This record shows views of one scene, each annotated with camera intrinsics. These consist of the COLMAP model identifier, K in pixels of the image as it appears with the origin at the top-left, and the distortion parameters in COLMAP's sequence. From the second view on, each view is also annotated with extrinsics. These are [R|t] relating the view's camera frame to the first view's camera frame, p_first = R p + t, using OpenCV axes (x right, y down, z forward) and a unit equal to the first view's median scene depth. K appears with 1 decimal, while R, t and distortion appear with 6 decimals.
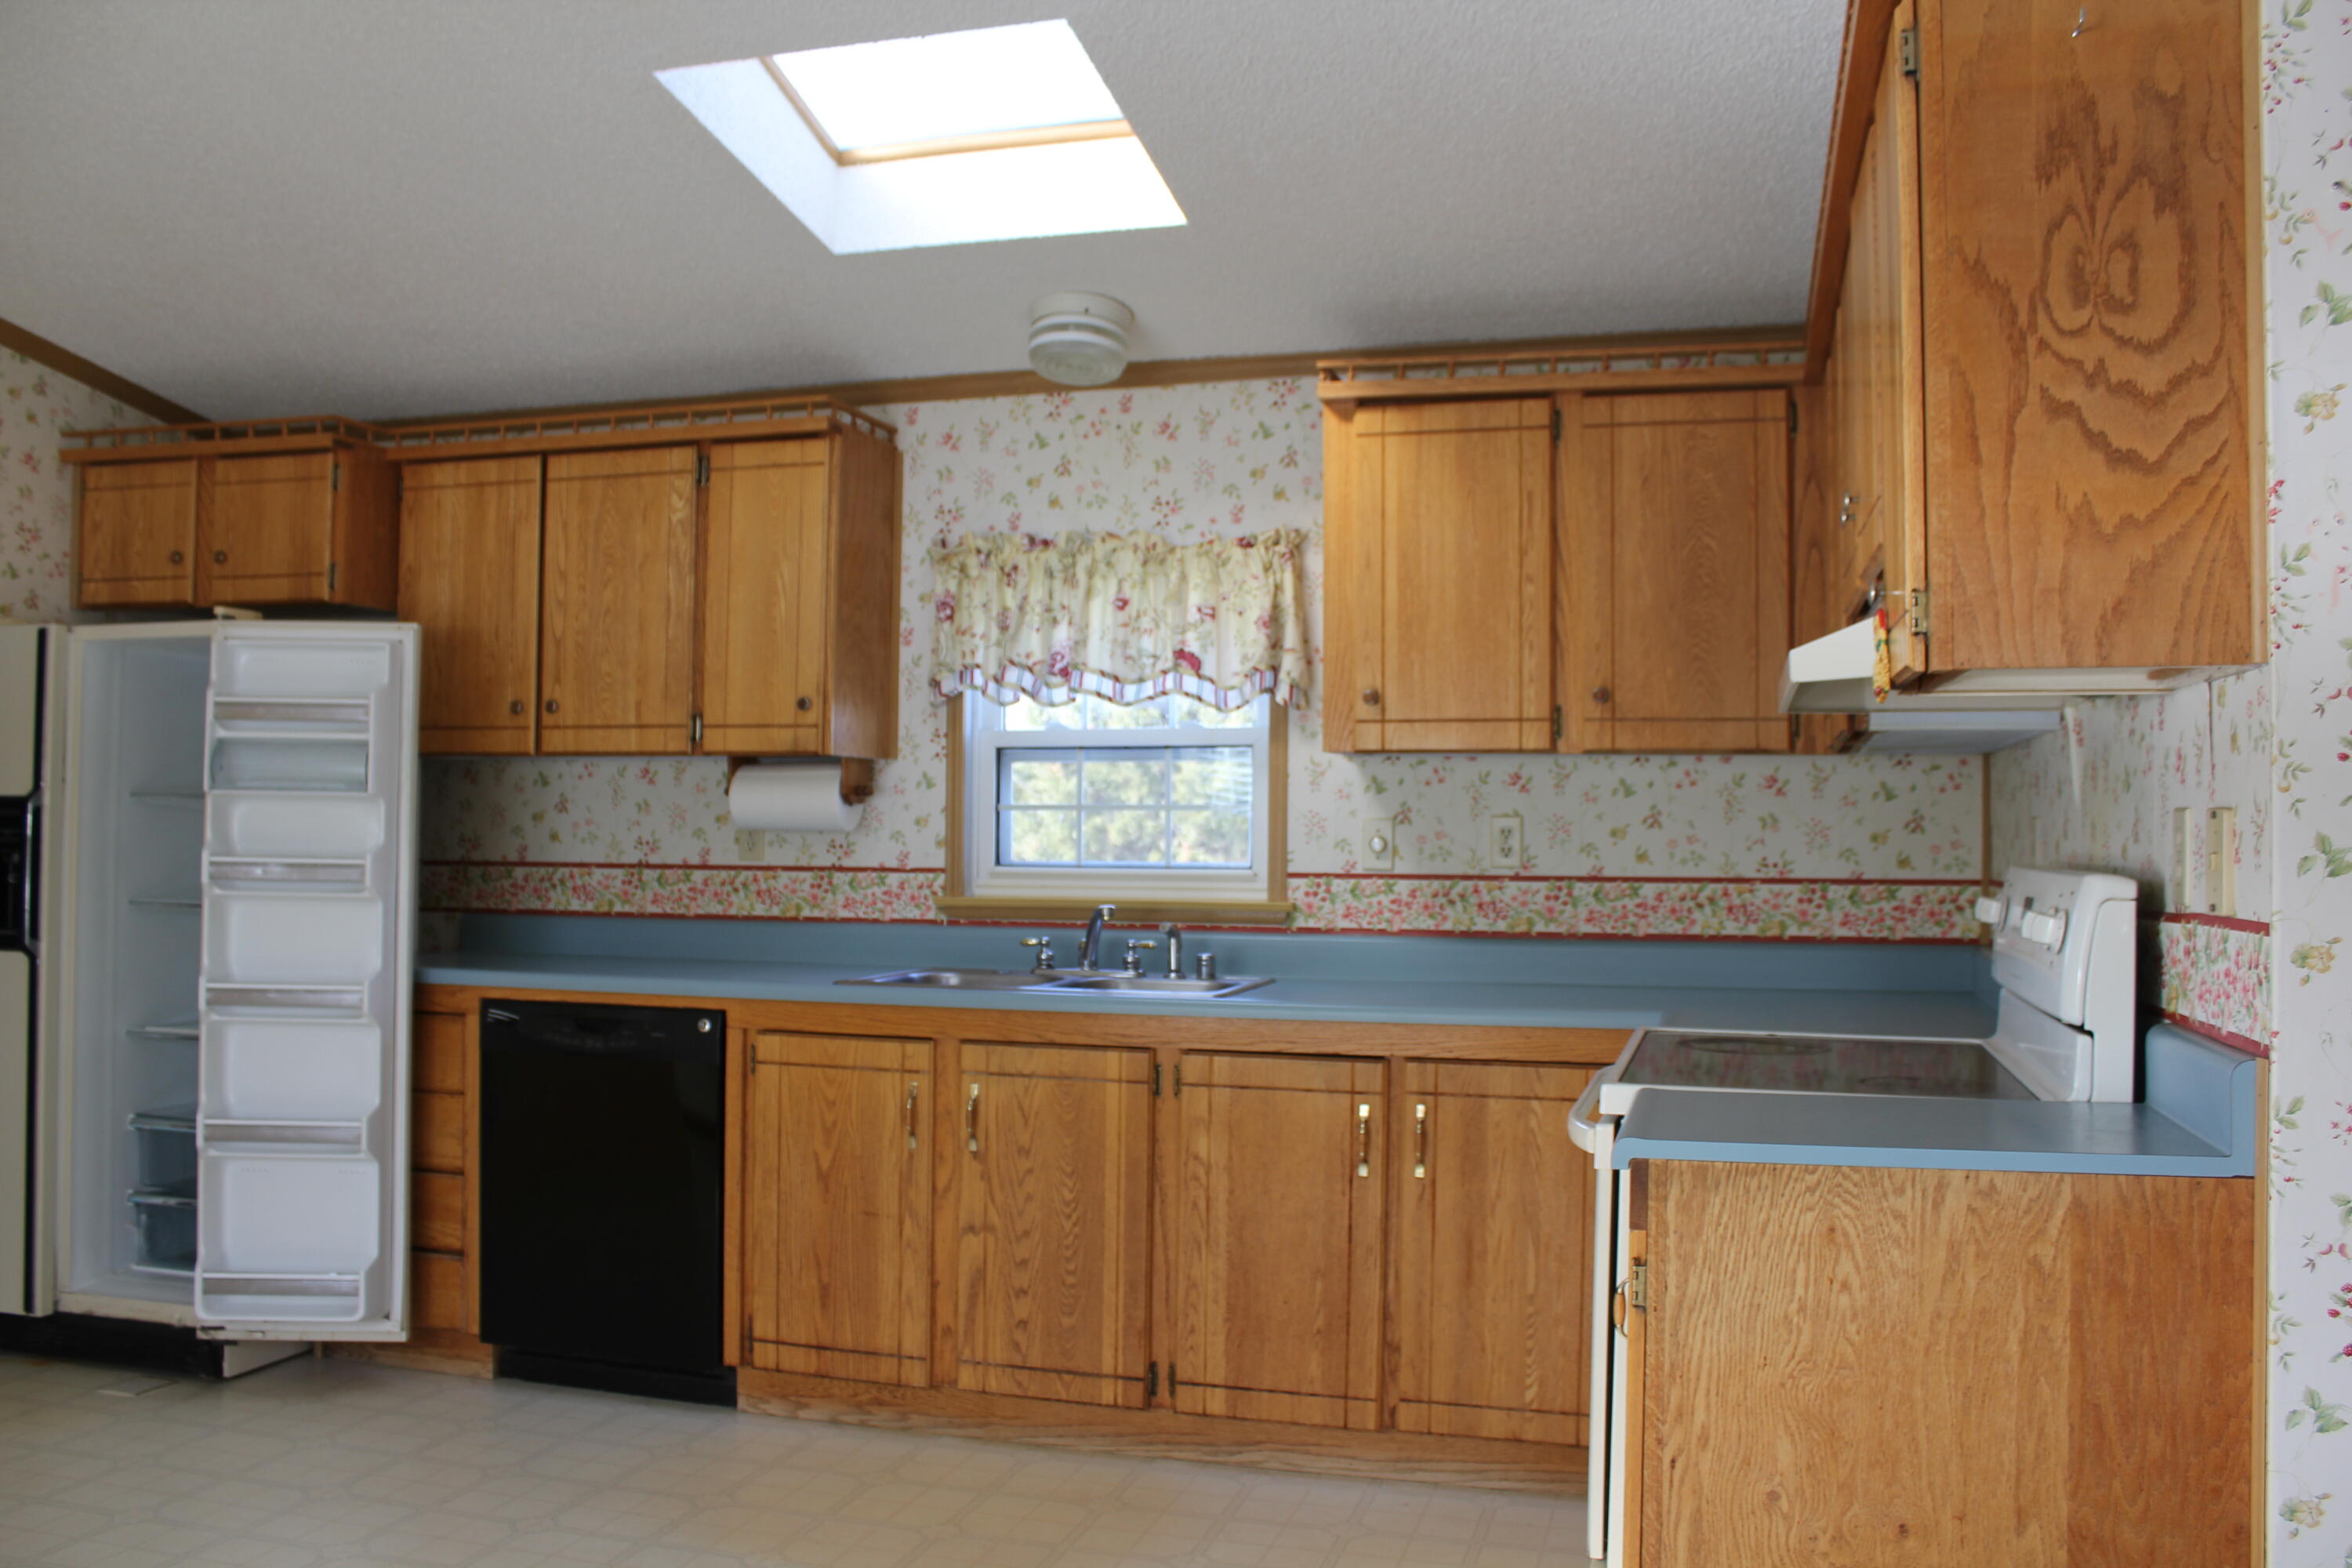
lens RADIAL K [[1936.6, 0, 1171.3], [0, 1936.6, 811.8], [0, 0, 1]] dist [-0.172565, 0.150170]
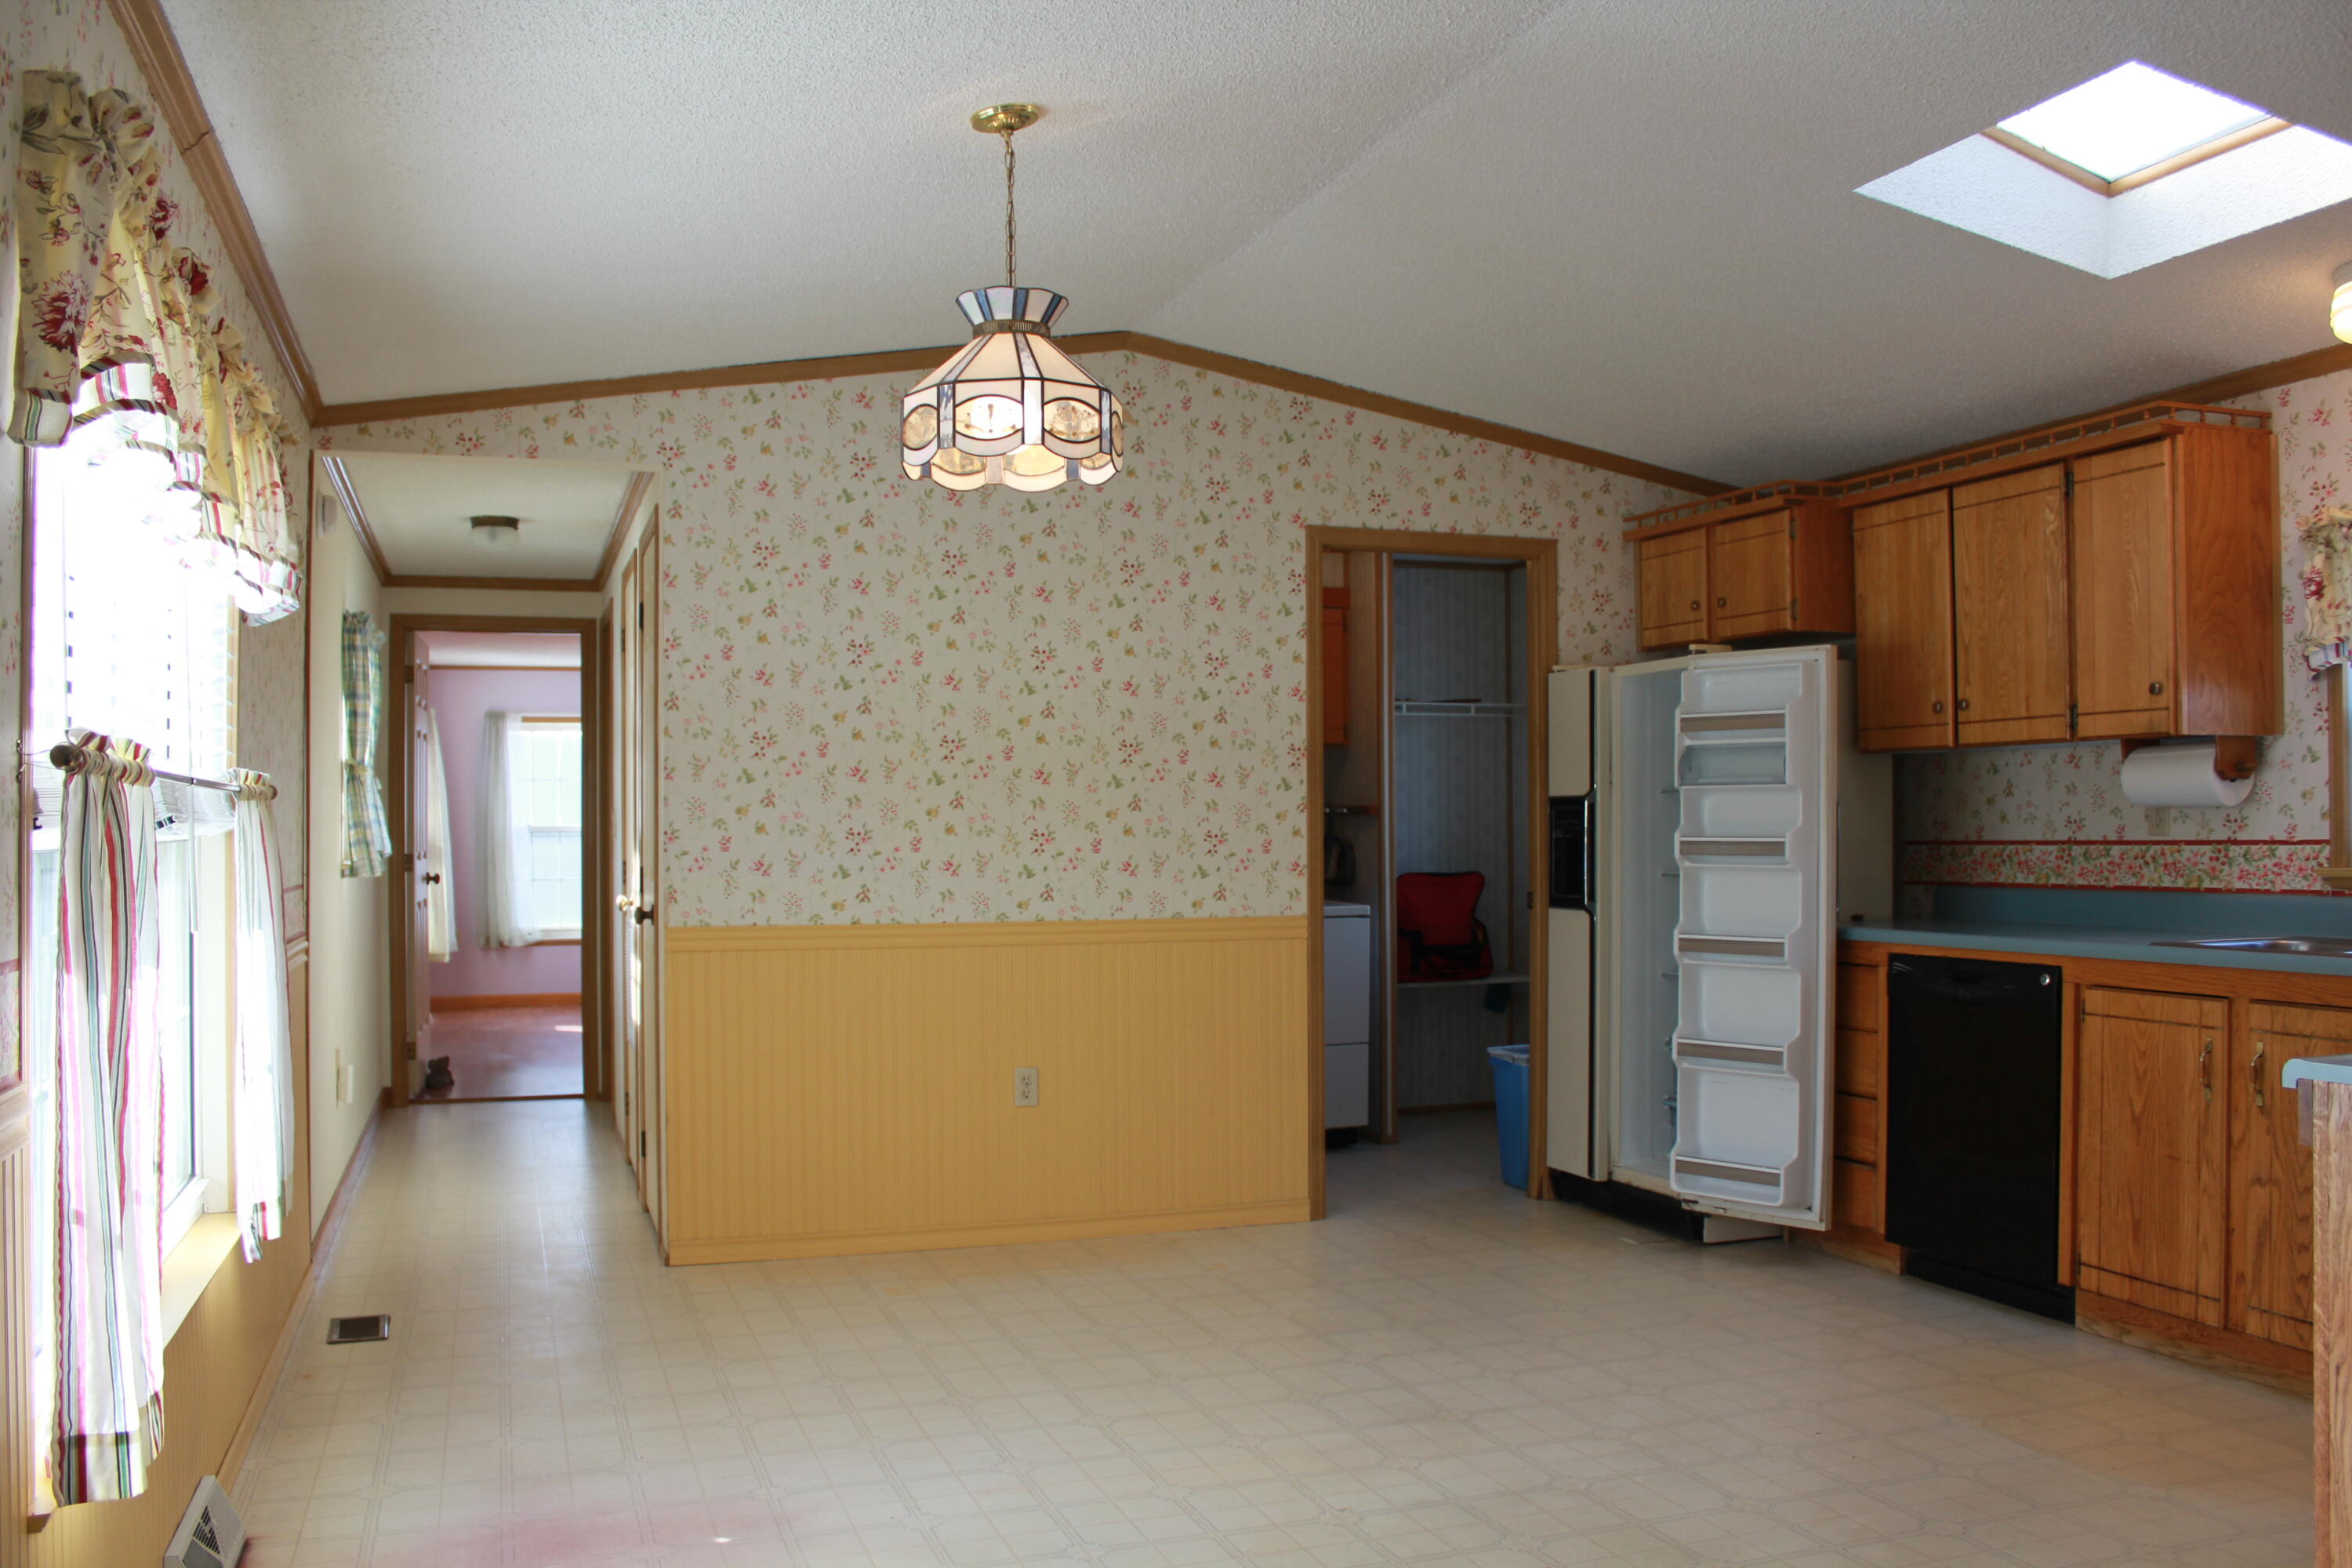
lens RADIAL K [[1936.6, 0, 1171.3], [0, 1936.6, 811.8], [0, 0, 1]] dist [-0.172565, 0.150170]
pose [[0.585545, -0.022663, -0.810323, 0.327084], [0.022614, 0.999677, -0.011618, 0.012517], [0.810324, -0.011522, 0.585868, -0.063121]]
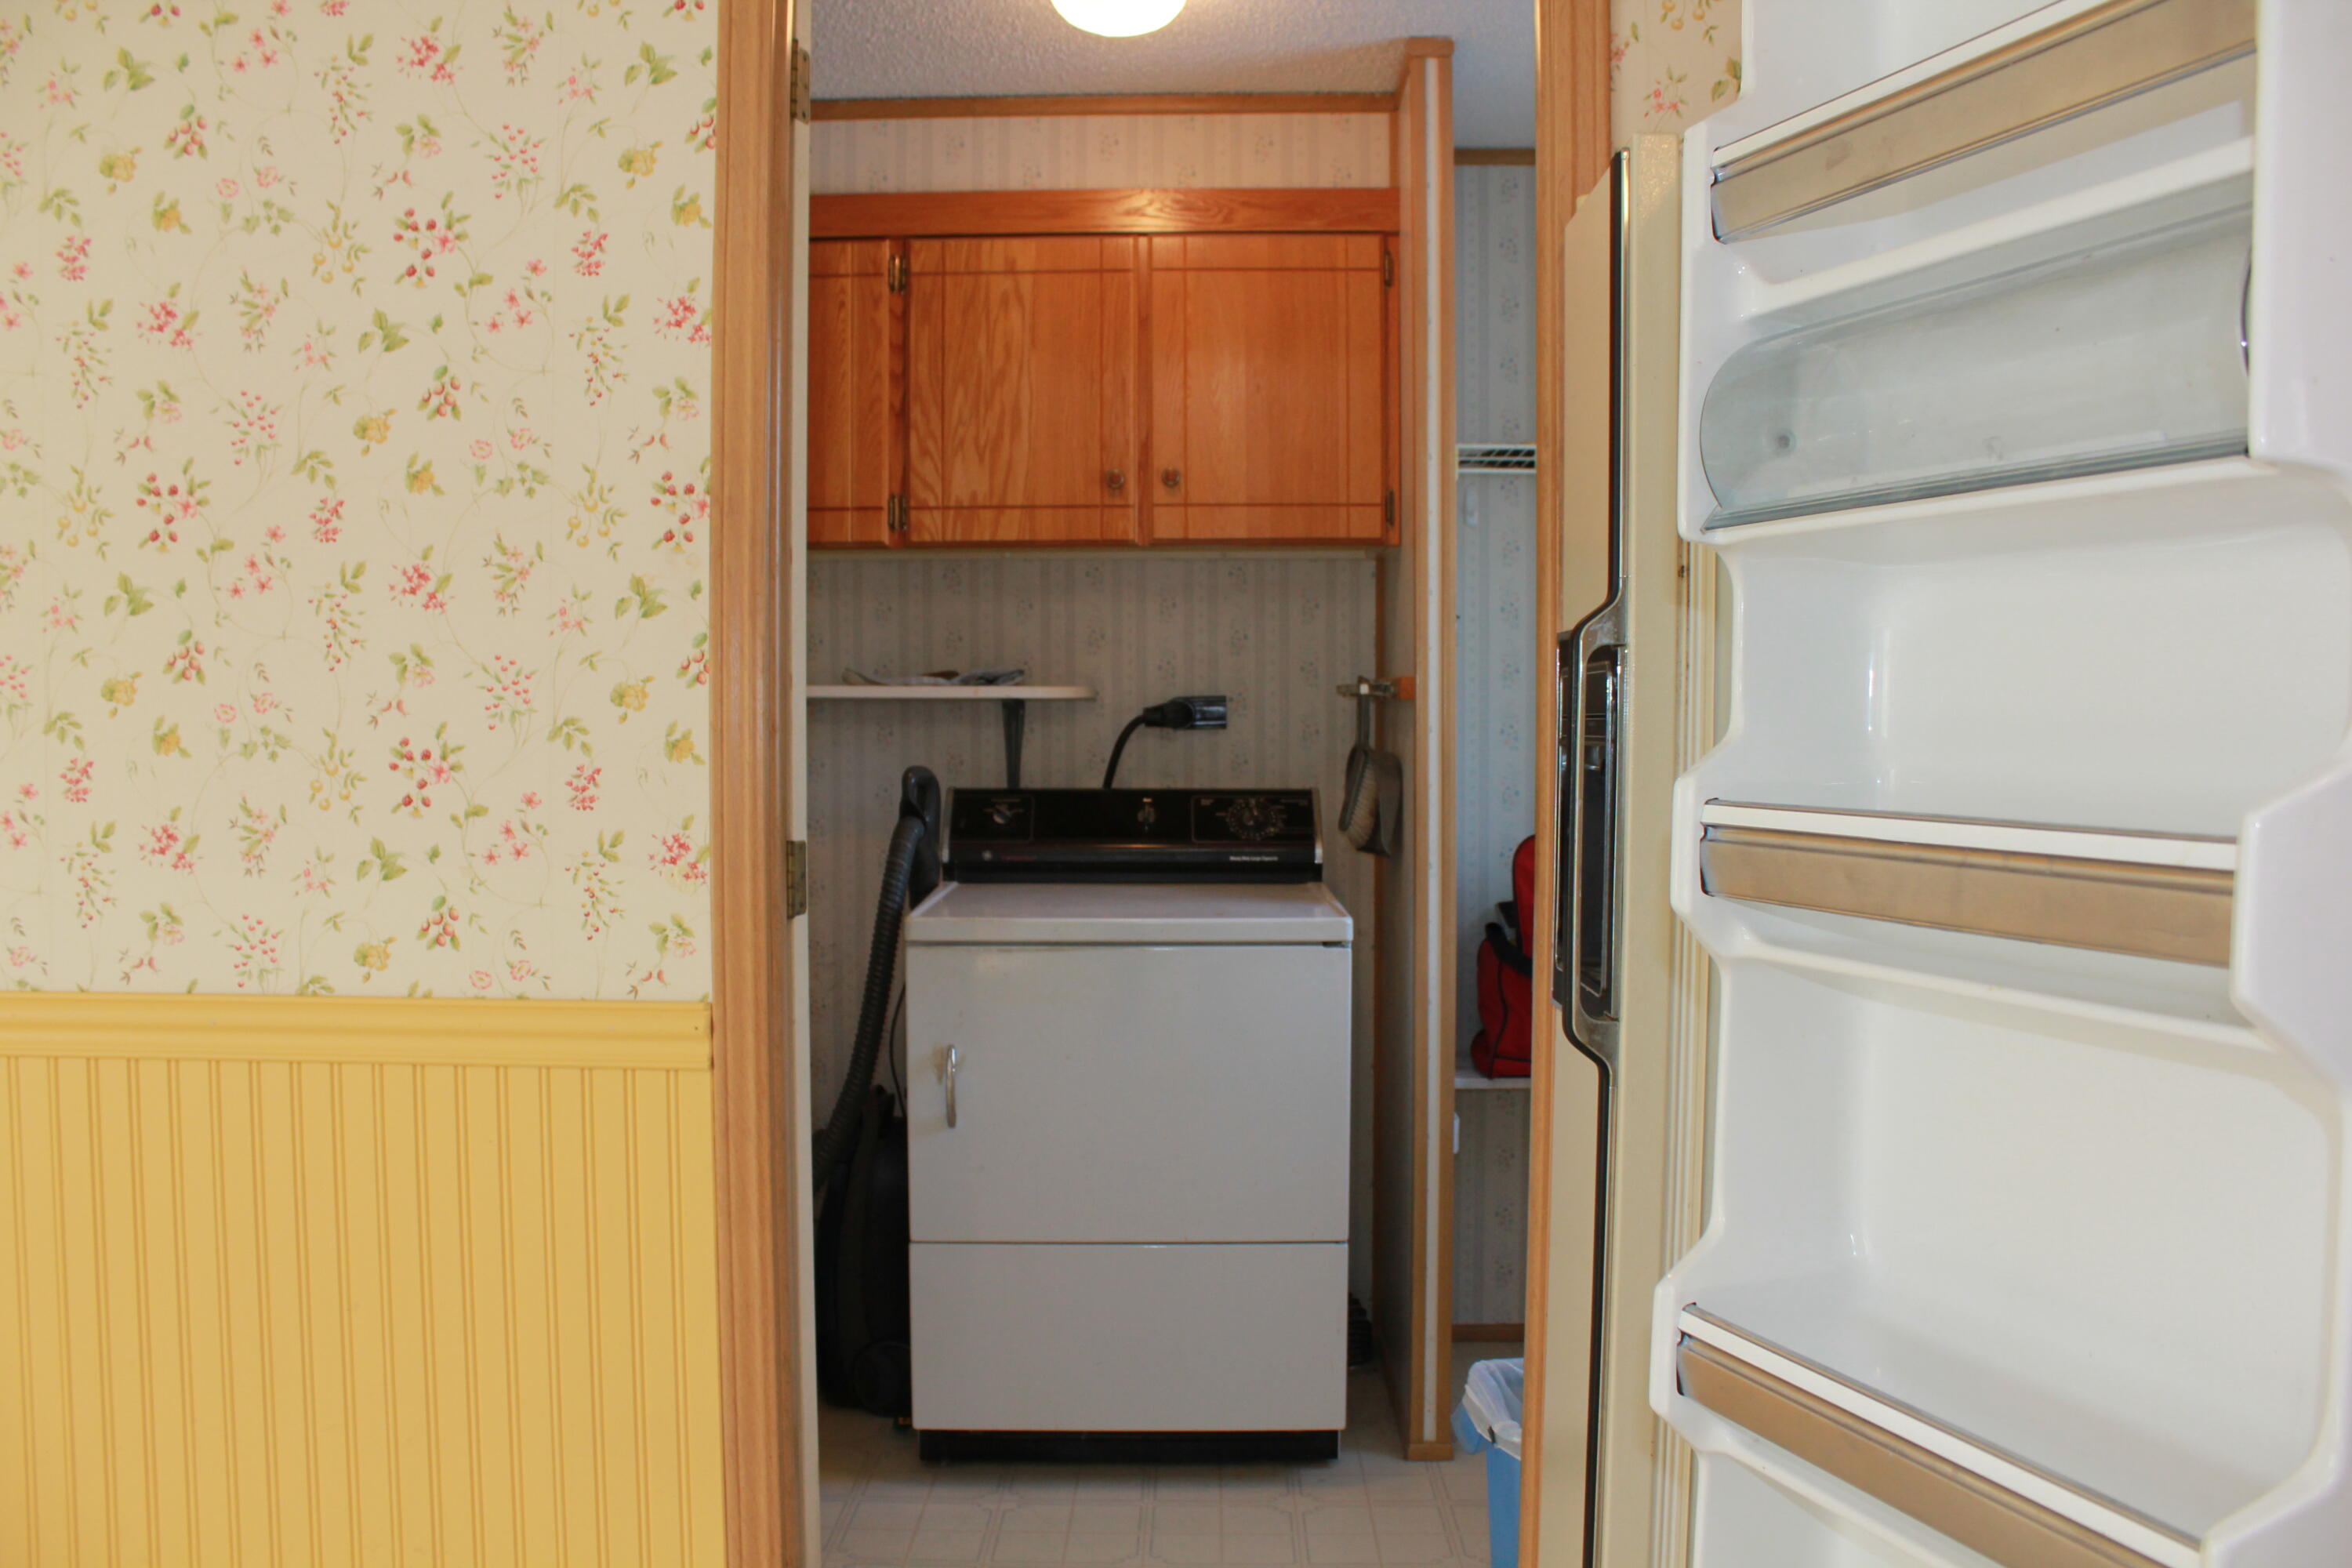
lens RADIAL K [[1936.6, 0, 1171.3], [0, 1936.6, 811.8], [0, 0, 1]] dist [-0.172565, 0.150170]
pose [[0.267136, 0.032855, -0.963099, -0.267495], [0.012258, 0.999222, 0.037488, 0.013194], [0.963581, -0.021820, 0.266526, 0.790125]]
